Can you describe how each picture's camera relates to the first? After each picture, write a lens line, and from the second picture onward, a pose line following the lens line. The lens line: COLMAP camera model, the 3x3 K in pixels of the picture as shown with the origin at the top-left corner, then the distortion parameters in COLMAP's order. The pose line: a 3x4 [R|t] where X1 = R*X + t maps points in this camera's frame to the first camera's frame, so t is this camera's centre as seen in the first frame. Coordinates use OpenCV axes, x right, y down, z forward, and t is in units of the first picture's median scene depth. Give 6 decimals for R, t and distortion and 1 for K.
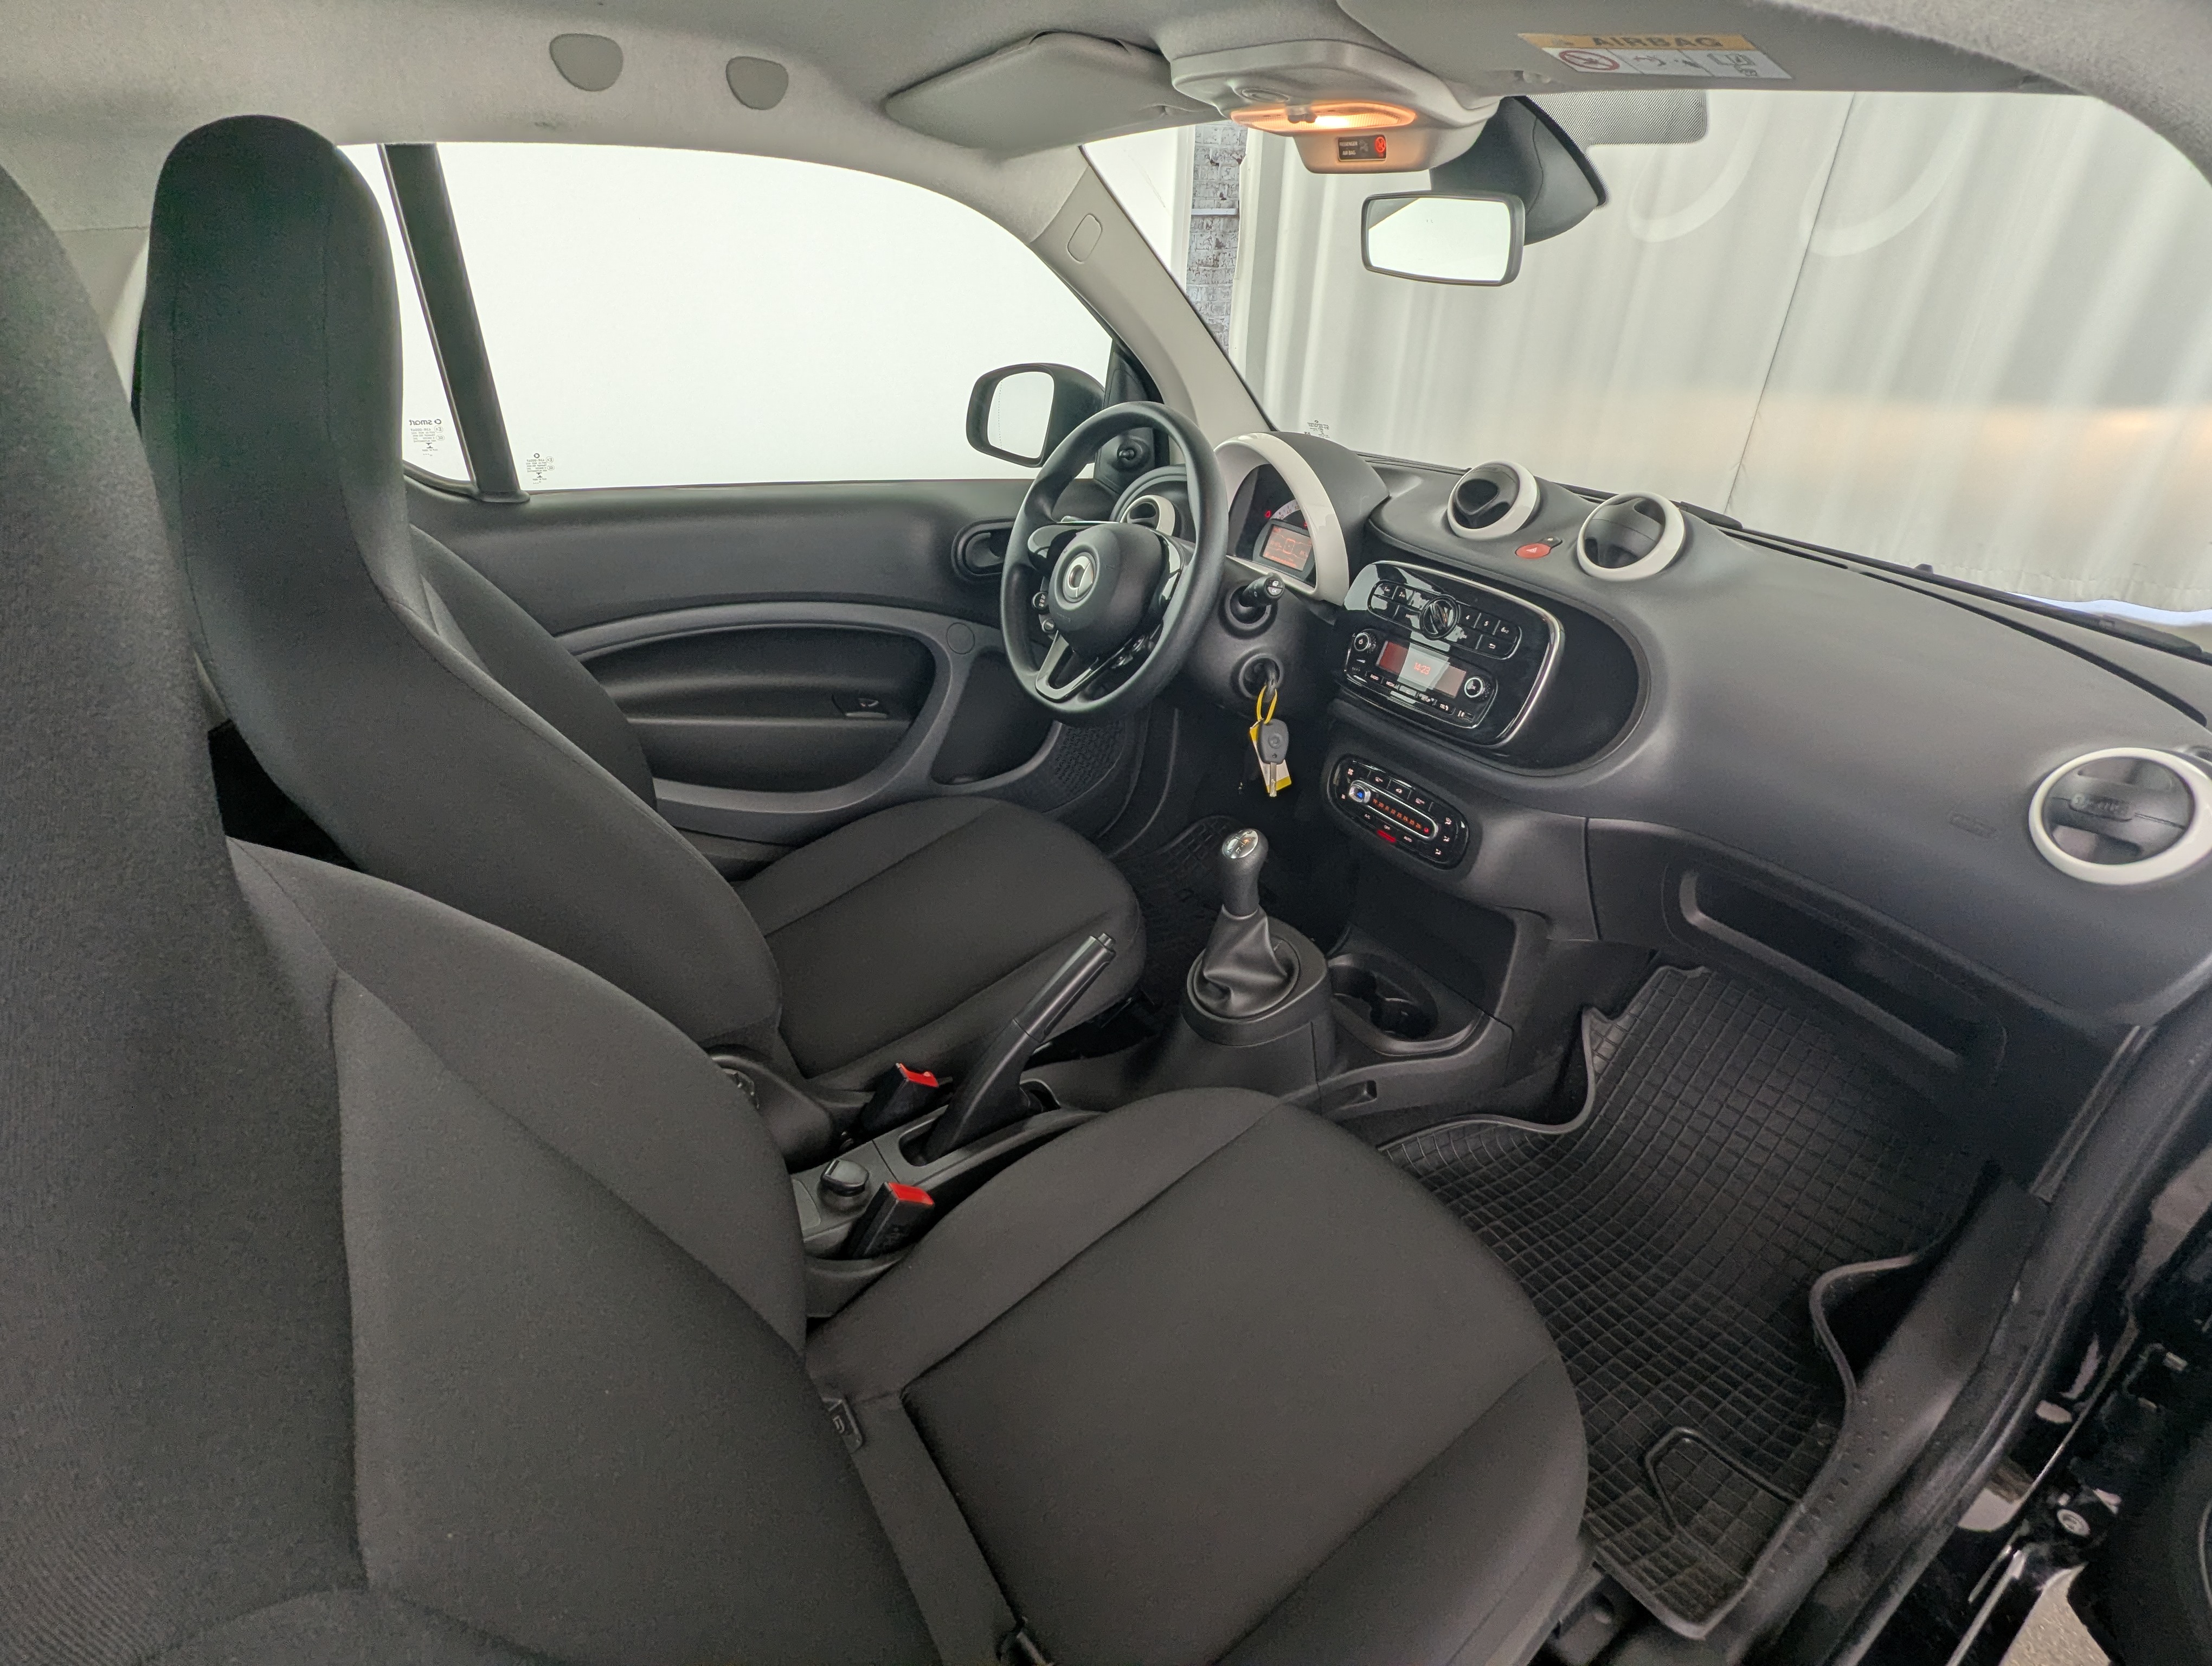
lens RADIAL K [[1098.5, 0, 1106.0], [0, 1098.5, 833.0], [0, 0, 1]] dist [0.000028, -0.000015]
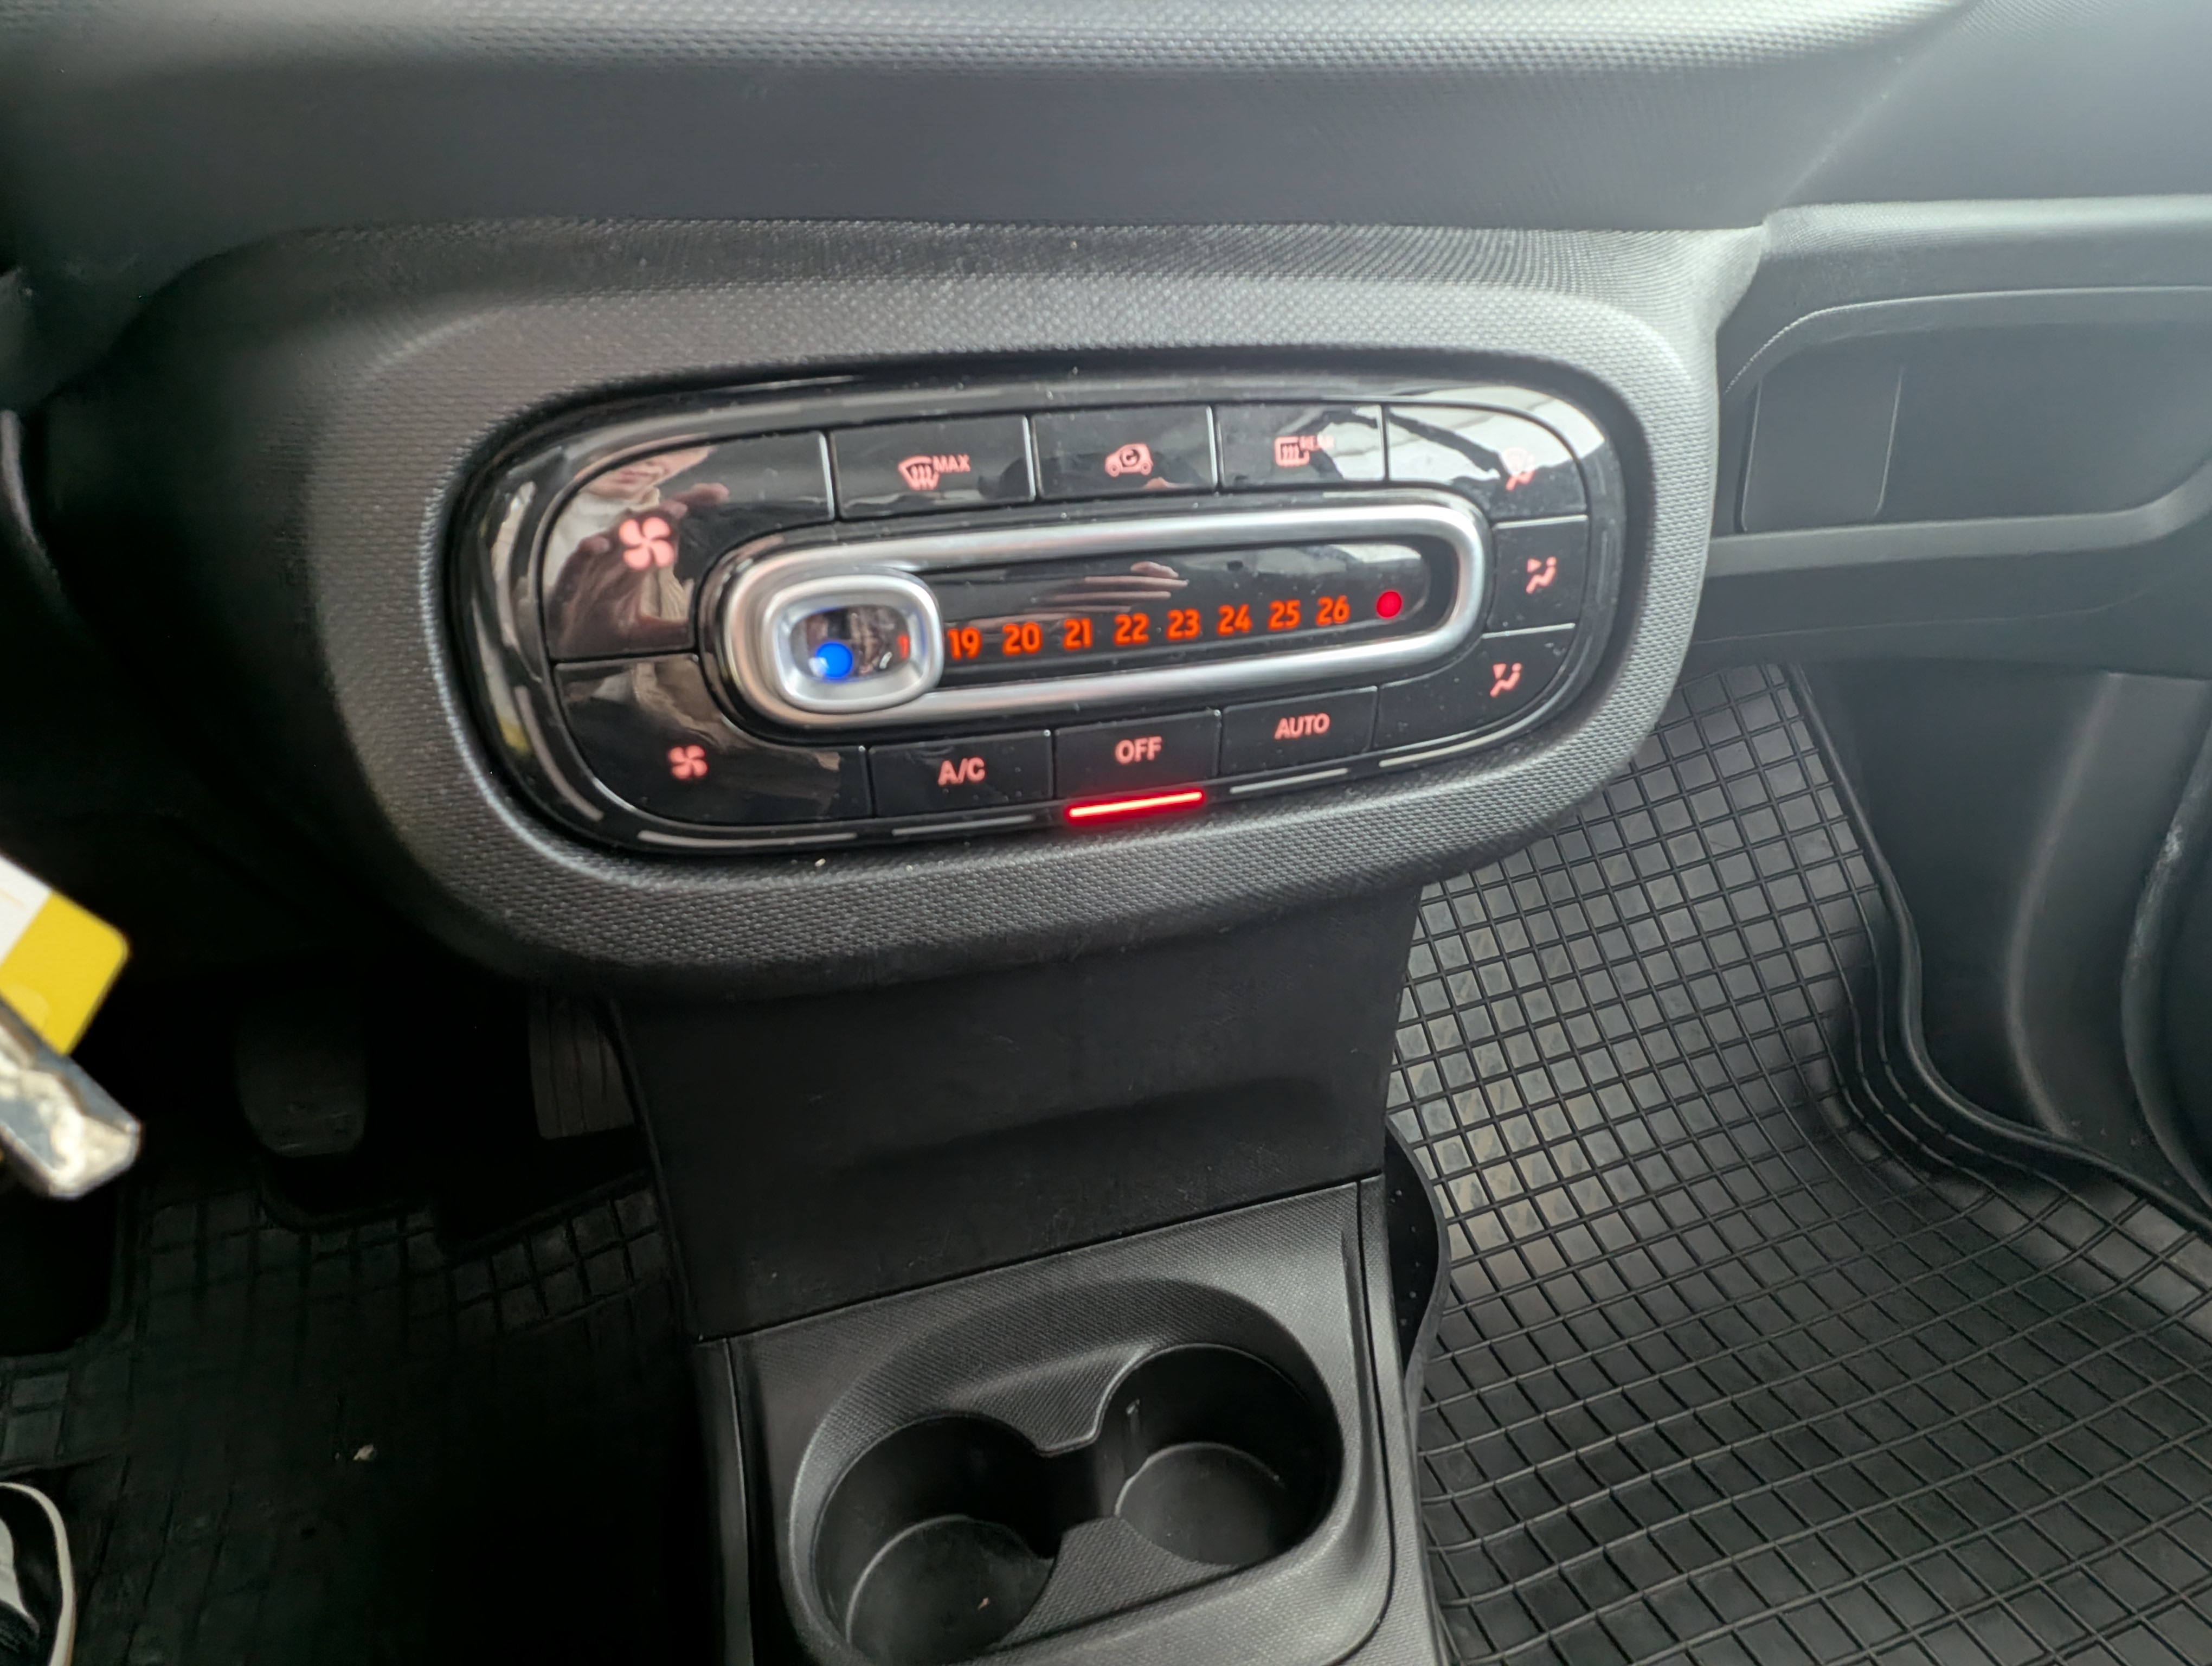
lens RADIAL K [[1098.5, 0, 1106.0], [0, 1098.5, 833.0], [0, 0, 1]] dist [0.000028, -0.000015]
pose [[0.263832, -0.472919, 0.840678, 0.127286], [0.481671, 0.819707, 0.309958, -0.043473], [-0.835695, 0.323153, 0.444056, 0.953246]]
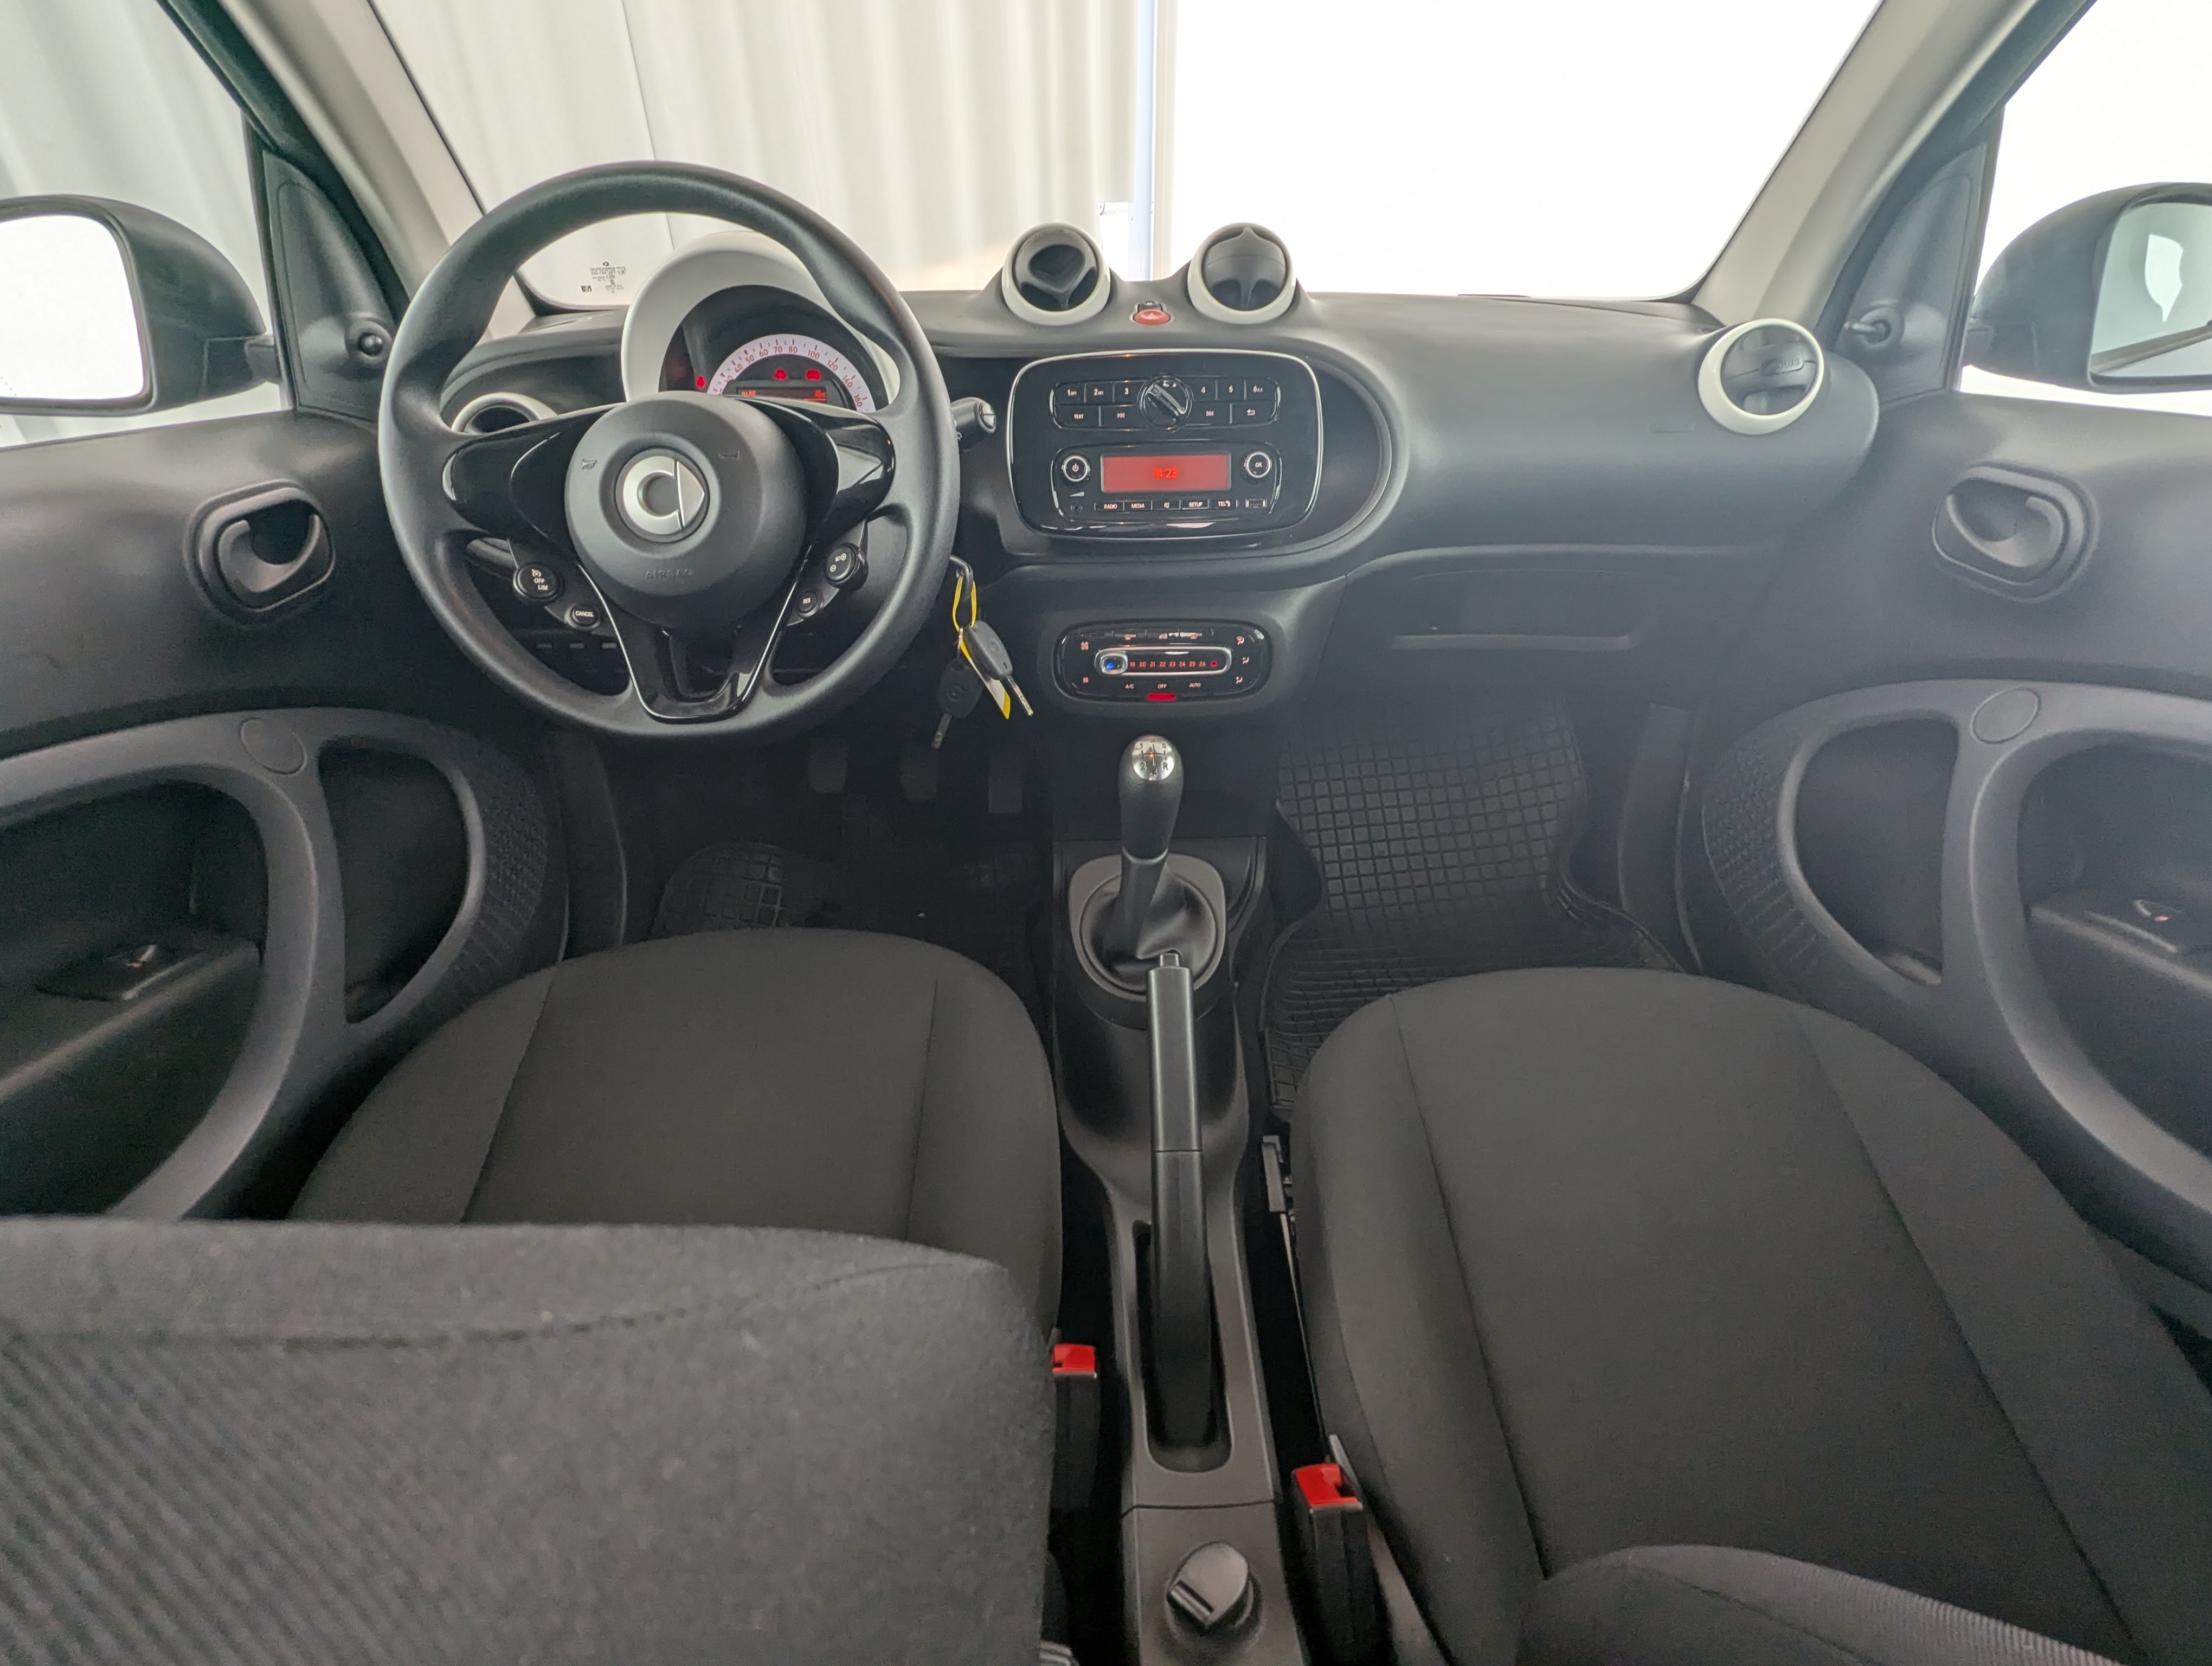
lens RADIAL K [[1098.5, 0, 1106.0], [0, 1098.5, 833.0], [0, 0, 1]] dist [0.000028, -0.000015]
pose [[0.518429, -0.463827, 0.718398, -0.406492], [0.437908, 0.865598, 0.242850, -0.127635], [-0.734485, 0.188692, 0.651865, 0.525850]]
